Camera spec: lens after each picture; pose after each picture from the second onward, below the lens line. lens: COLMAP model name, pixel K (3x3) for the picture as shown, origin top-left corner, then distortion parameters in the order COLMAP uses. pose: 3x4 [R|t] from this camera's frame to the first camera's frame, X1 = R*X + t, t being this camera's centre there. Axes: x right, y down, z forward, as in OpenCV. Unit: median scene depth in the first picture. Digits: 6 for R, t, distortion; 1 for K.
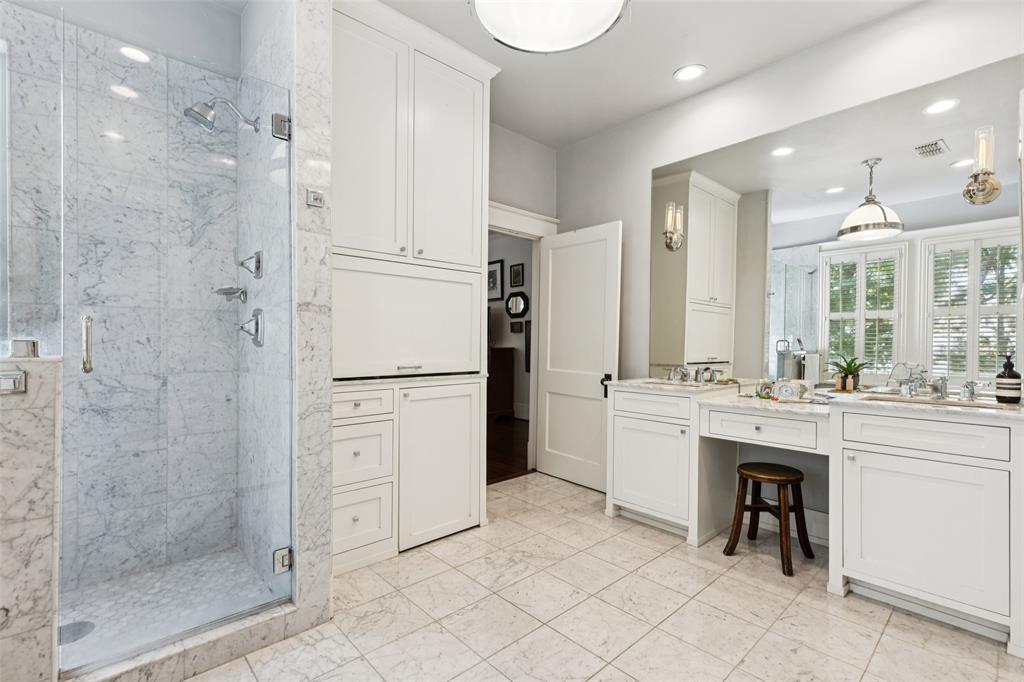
lens RADIAL K [[466.9, 0, 513.7], [0, 466.9, 343.9], [0, 0, 1]] dist [0.004830, 0.000121]
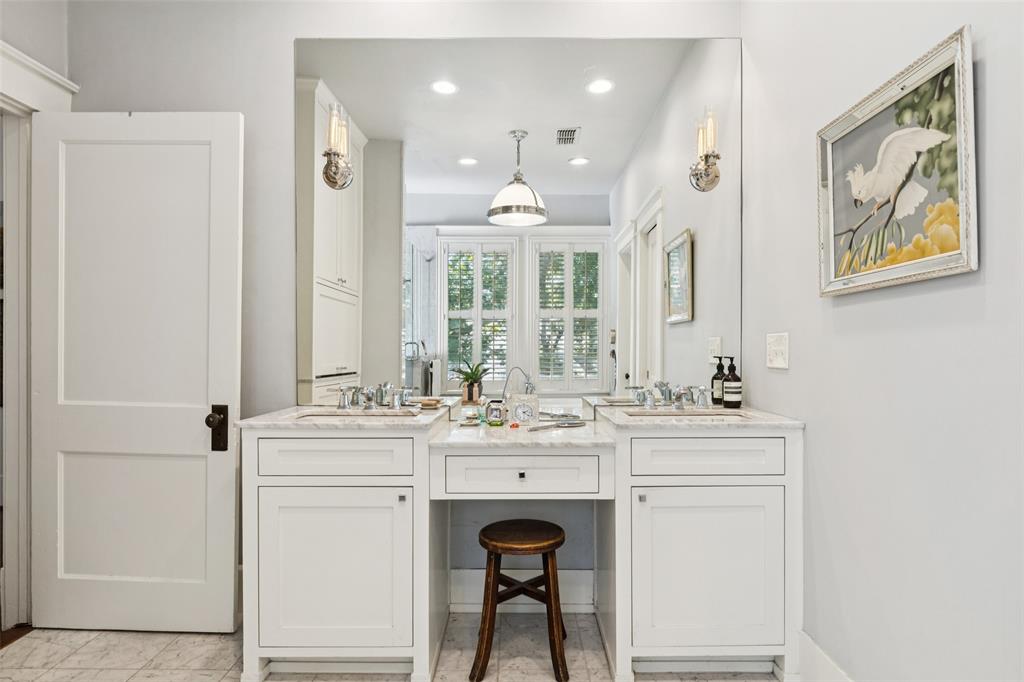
lens RADIAL K [[601.5, 0, 526.1], [0, 601.5, 362.1], [0, 0, 1]] dist [-0.007044, 0.001341]
pose [[0.669829, -0.021410, 0.742207, -0.056234], [0.004170, 0.999677, 0.025073, 0.001266], [-0.742504, -0.013700, 0.669701, 0.262279]]
